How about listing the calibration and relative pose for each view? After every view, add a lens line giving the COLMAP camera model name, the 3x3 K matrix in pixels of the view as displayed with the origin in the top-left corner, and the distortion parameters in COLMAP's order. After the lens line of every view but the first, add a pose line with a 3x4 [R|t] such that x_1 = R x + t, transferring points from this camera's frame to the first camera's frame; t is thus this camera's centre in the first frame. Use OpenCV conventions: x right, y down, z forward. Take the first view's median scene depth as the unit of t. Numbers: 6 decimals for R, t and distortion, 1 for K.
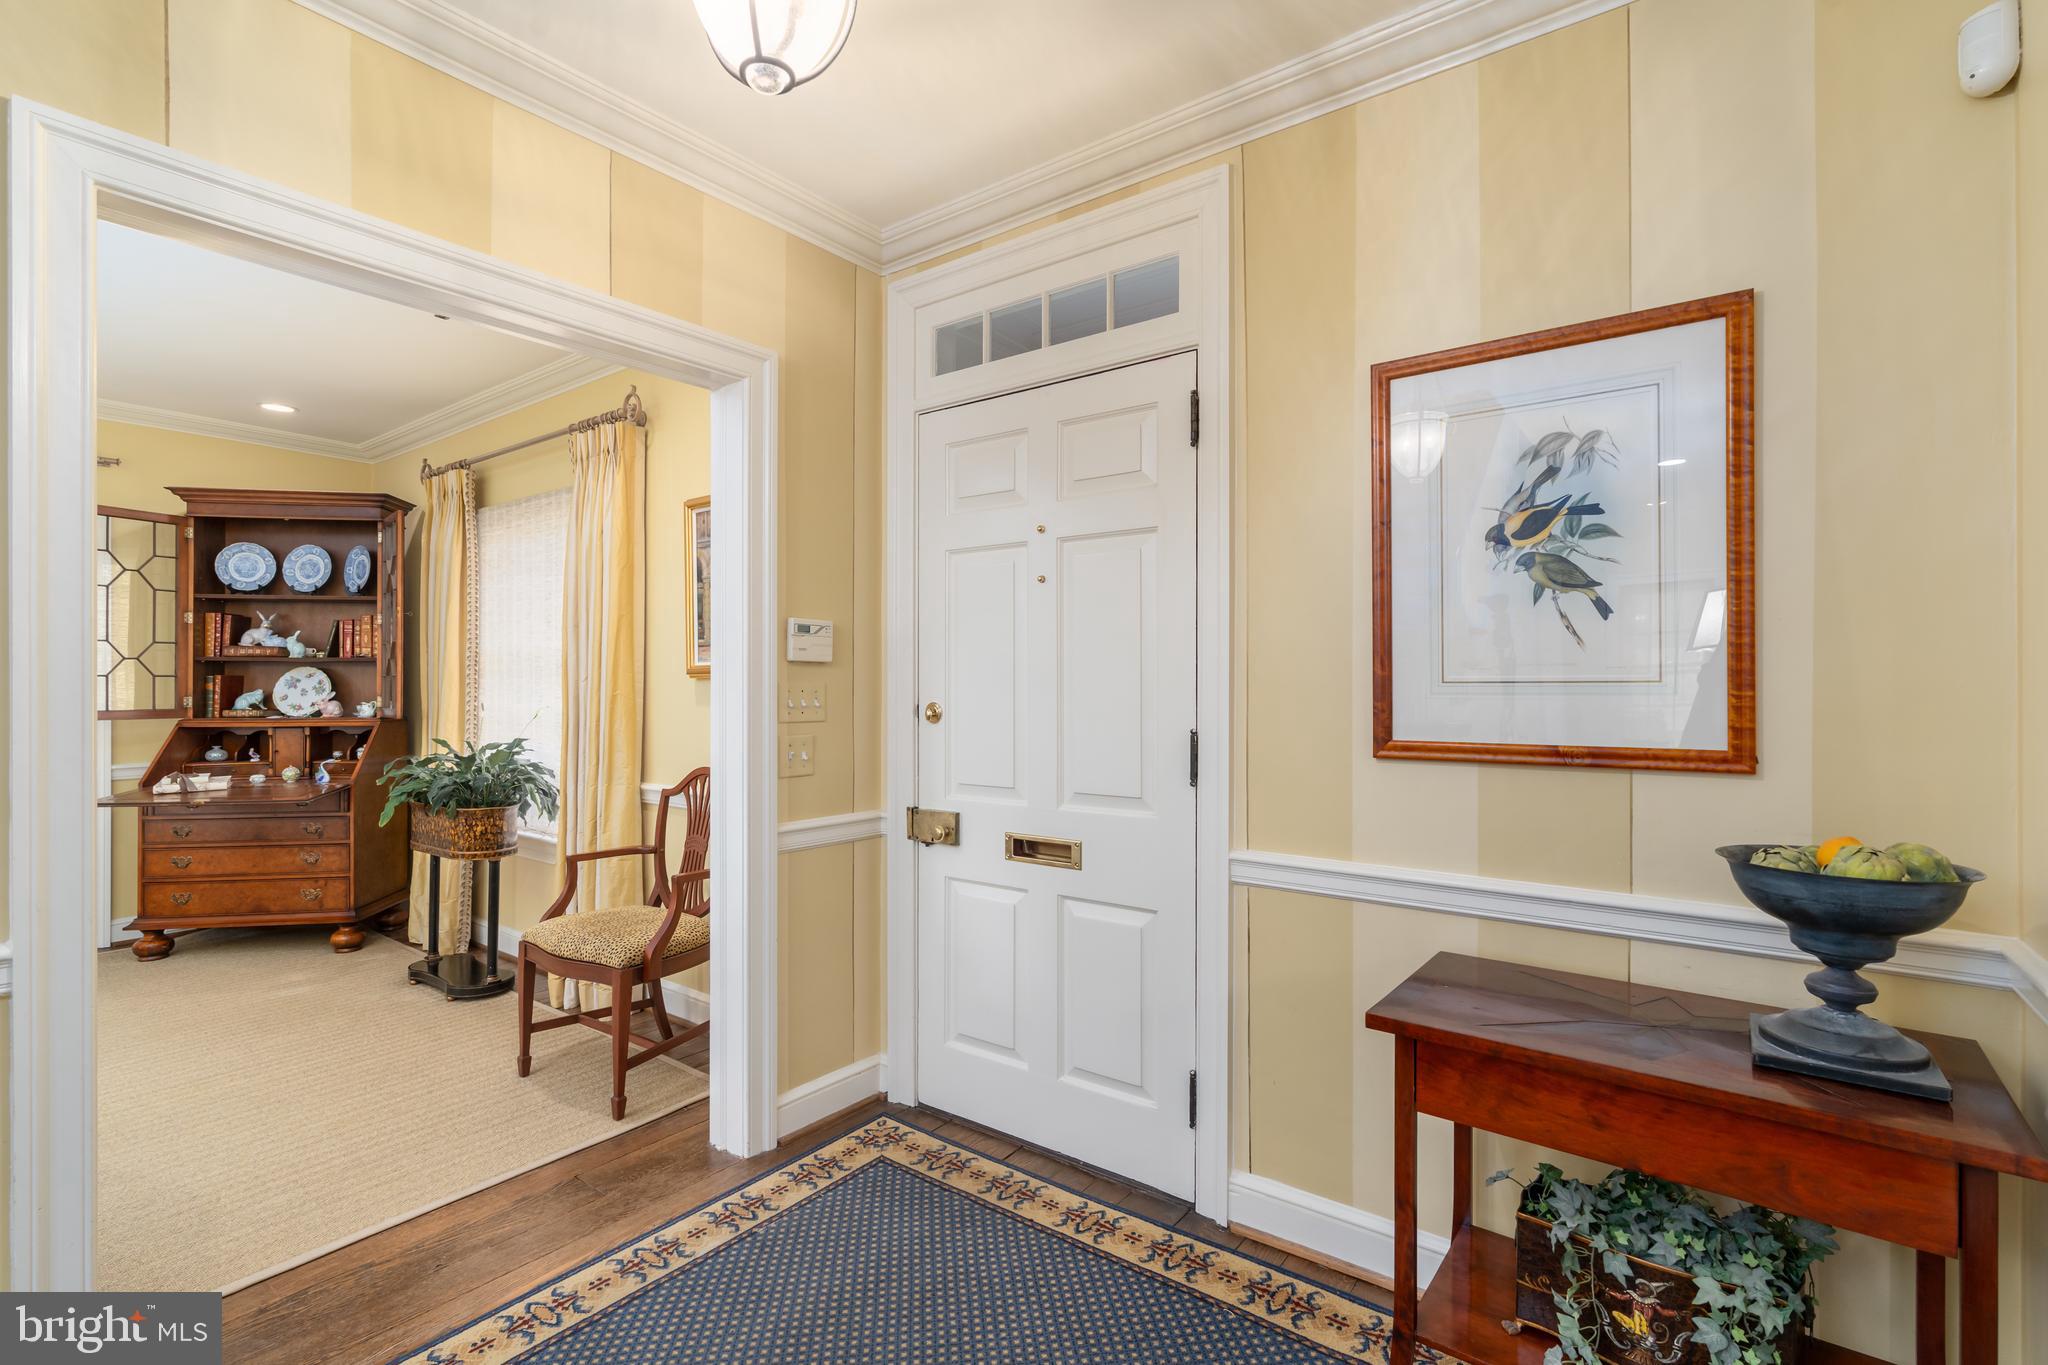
lens RADIAL K [[943.6, 0, 1024.0], [0, 943.6, 682.5], [0, 0, 1]] dist [-0.002508, -0.000268]
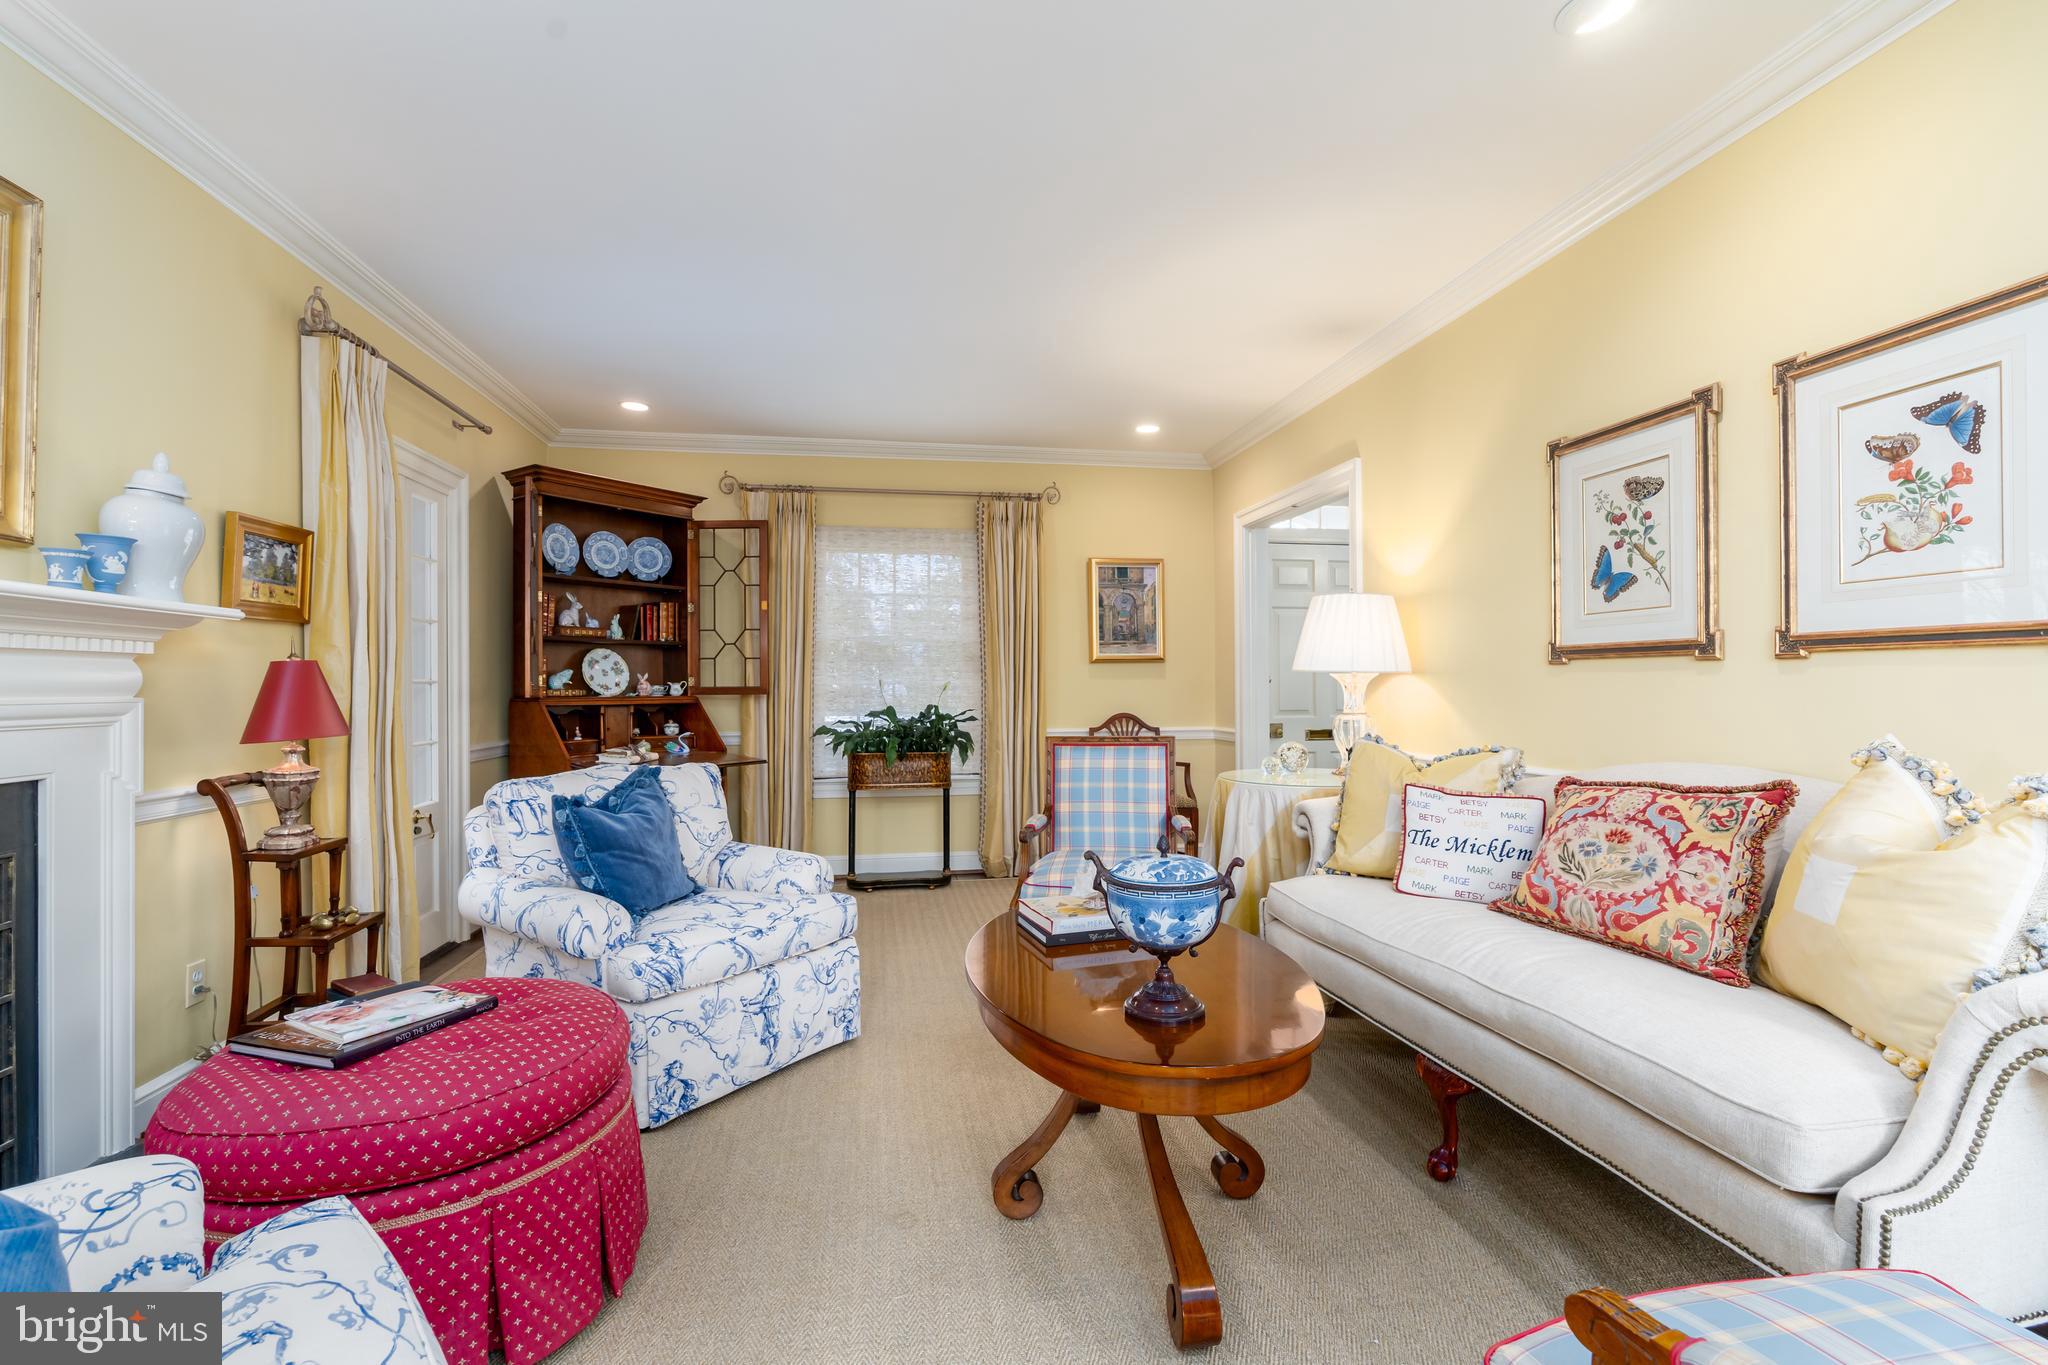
lens RADIAL K [[943.6, 0, 1024.0], [0, 943.6, 682.5], [0, 0, 1]] dist [-0.002508, -0.000268]
pose [[0.680513, 0.003219, 0.732729, -1.222903], [0.005060, 0.999946, -0.009092, 0.033059], [-0.732718, 0.009894, 0.680460, -0.050488]]
